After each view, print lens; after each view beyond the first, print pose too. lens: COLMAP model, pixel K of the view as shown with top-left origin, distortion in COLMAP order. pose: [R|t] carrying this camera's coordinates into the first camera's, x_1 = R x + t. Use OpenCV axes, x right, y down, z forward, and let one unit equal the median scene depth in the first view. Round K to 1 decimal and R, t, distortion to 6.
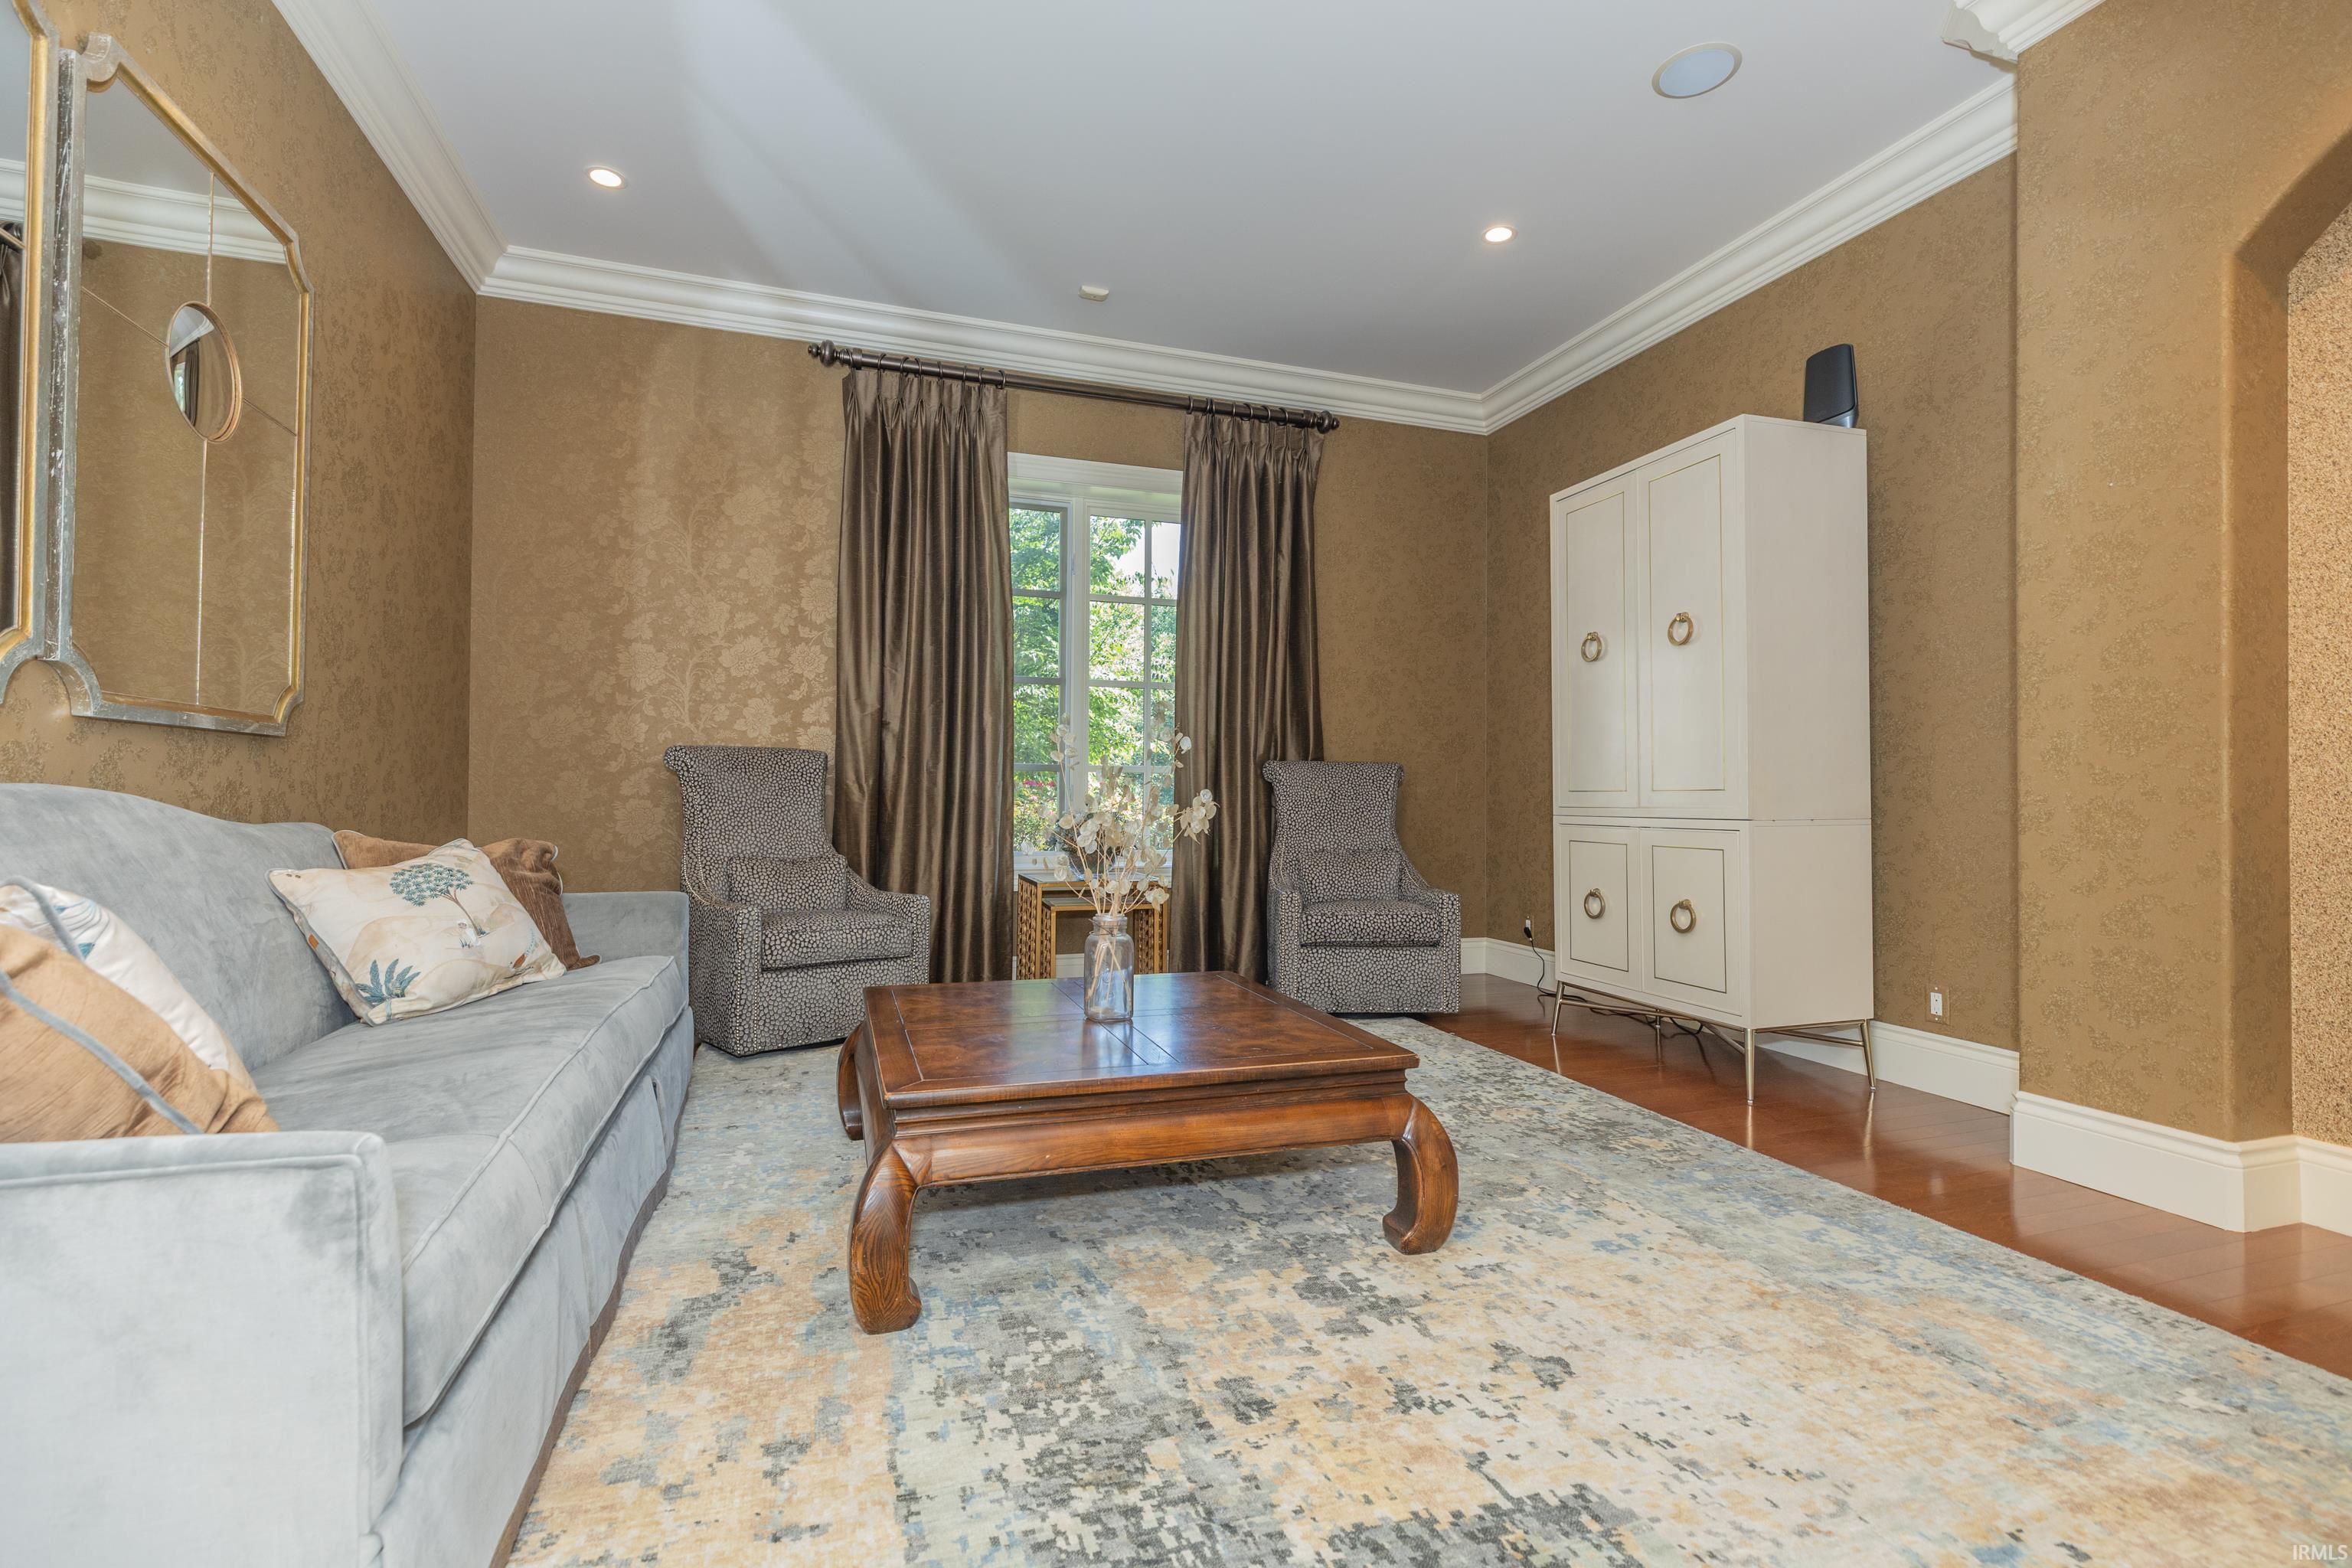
lens RADIAL K [[1045.2, 0, 1173.6], [0, 1045.2, 782.4], [0, 0, 1]] dist [0.000377, 0.000134]
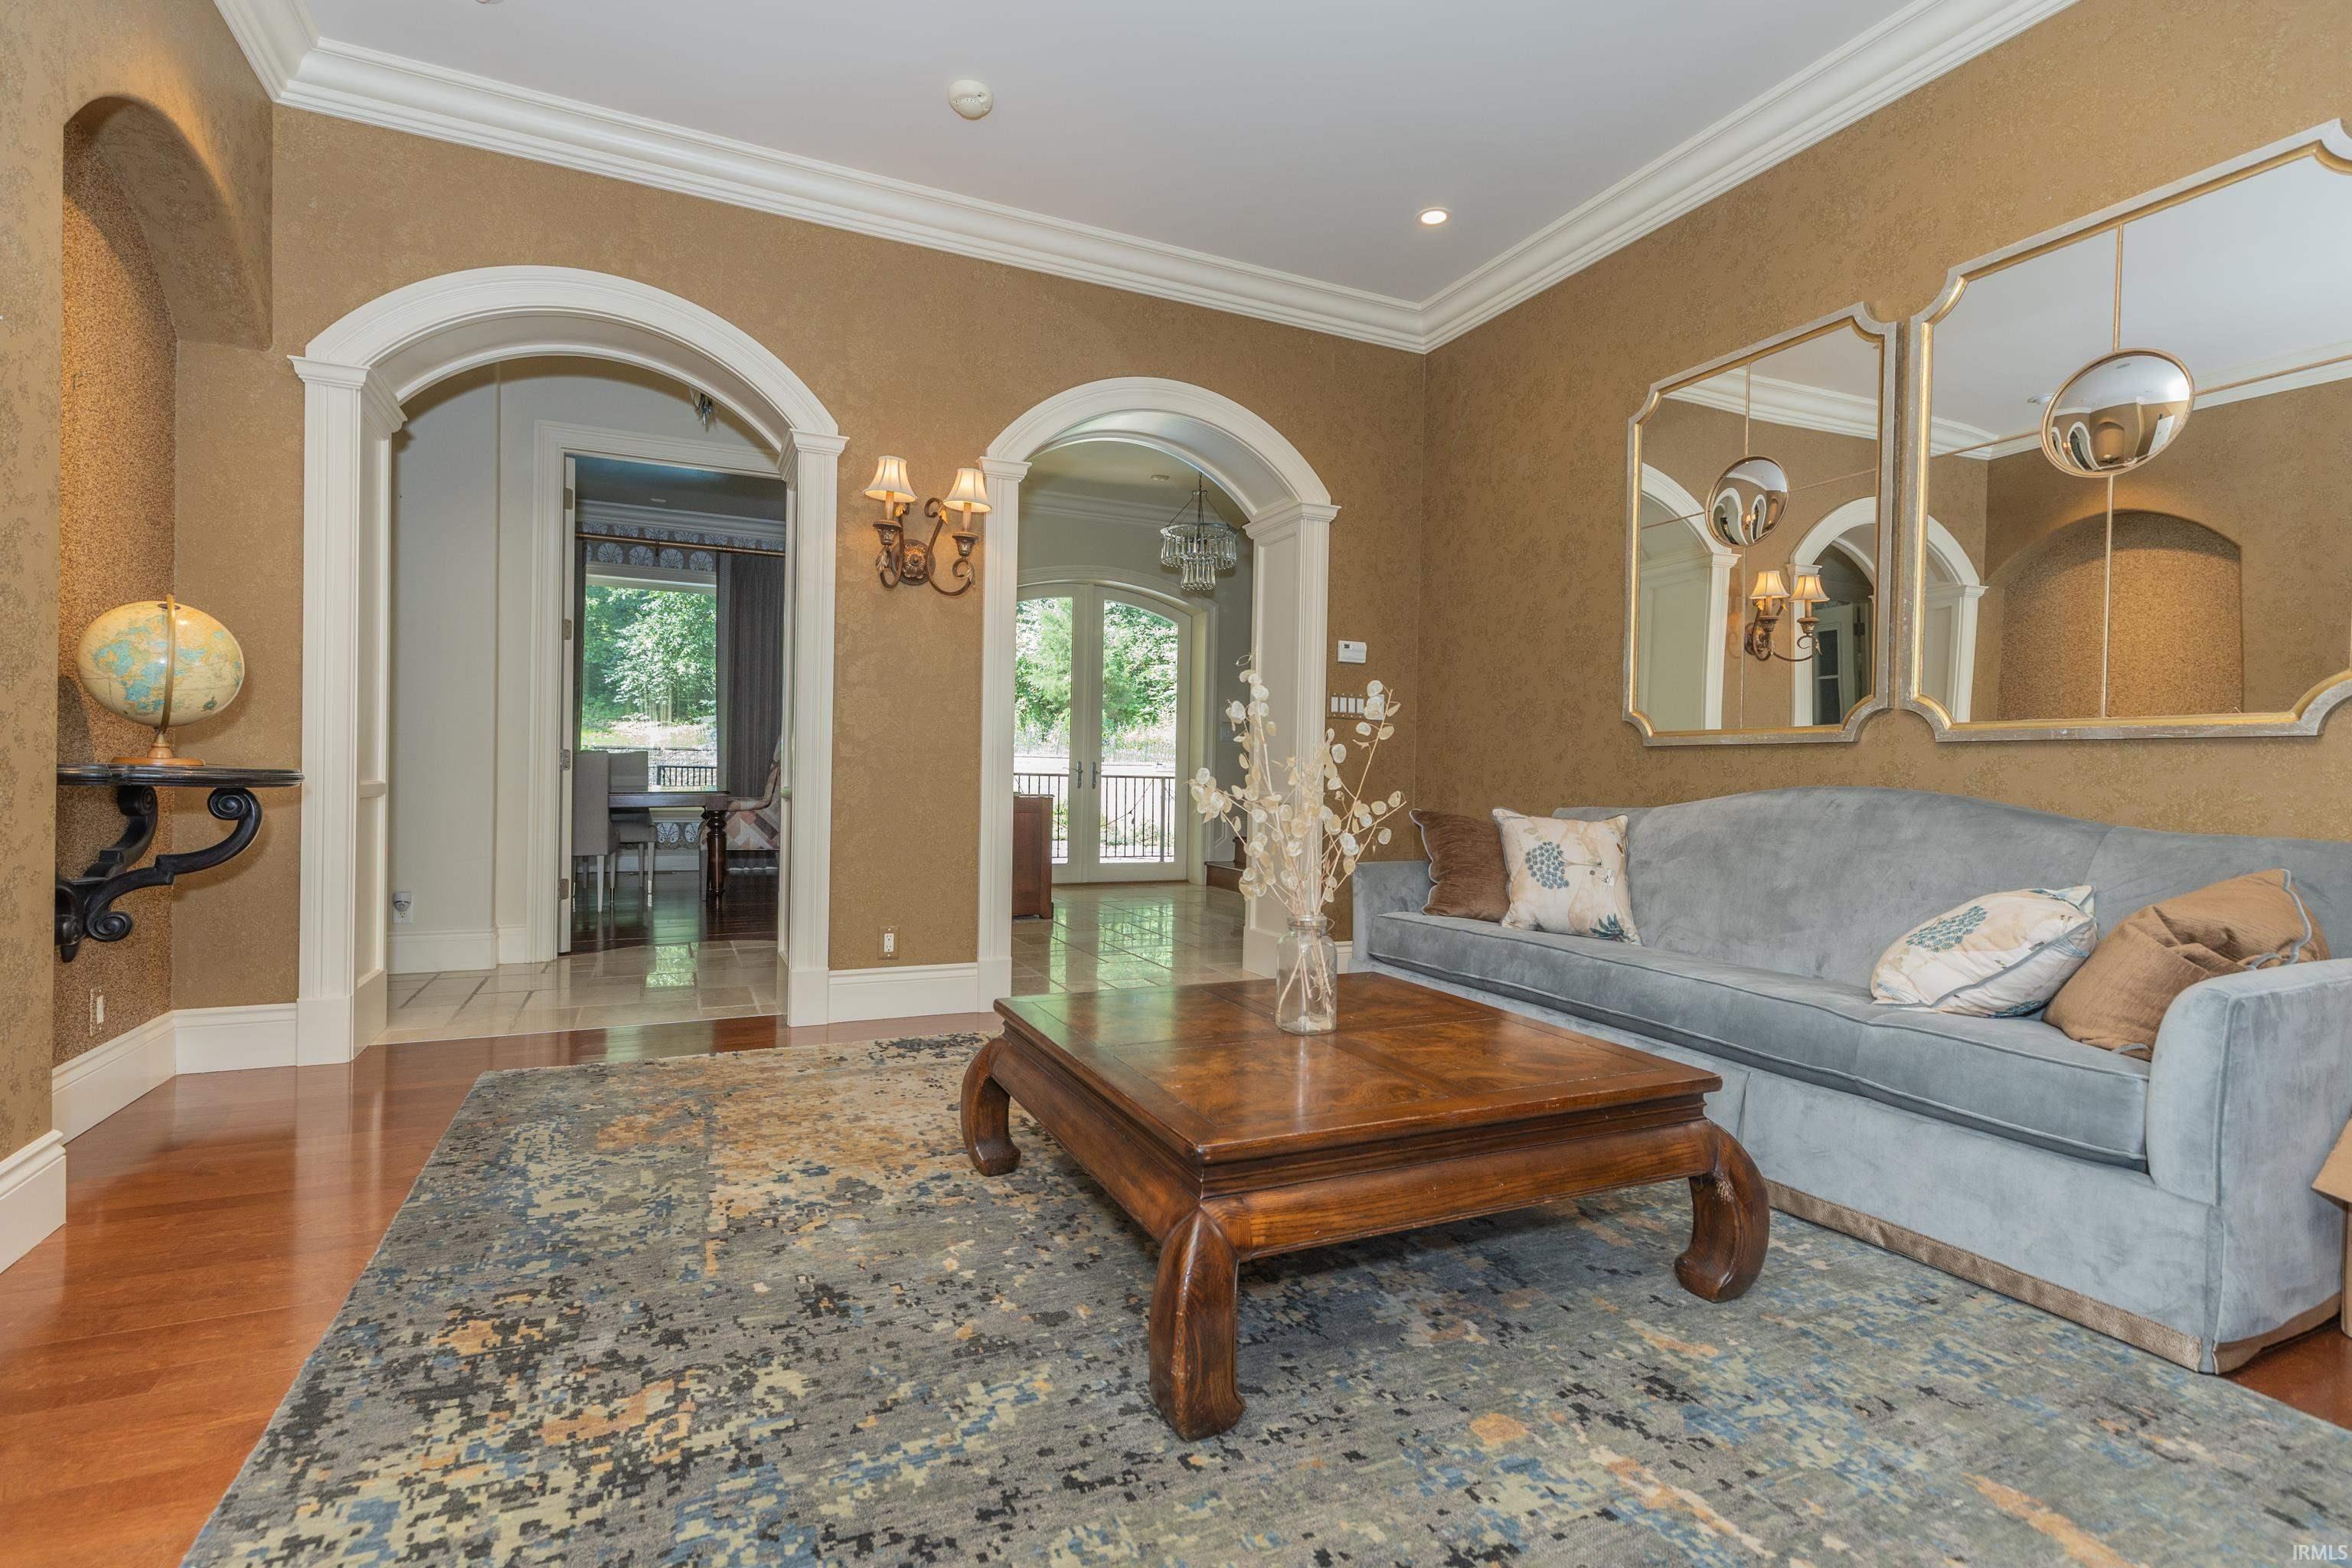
lens RADIAL K [[1045.2, 0, 1171.1], [0, 1045.2, 780.7], [0, 0, 1]] dist [0.000377, 0.000134]
pose [[-0.993323, -0.026389, -0.112312, 0.137425], [-0.026164, 0.999652, -0.003481, 0.019182], [0.112365, -0.000520, -0.993667, 1.651647]]
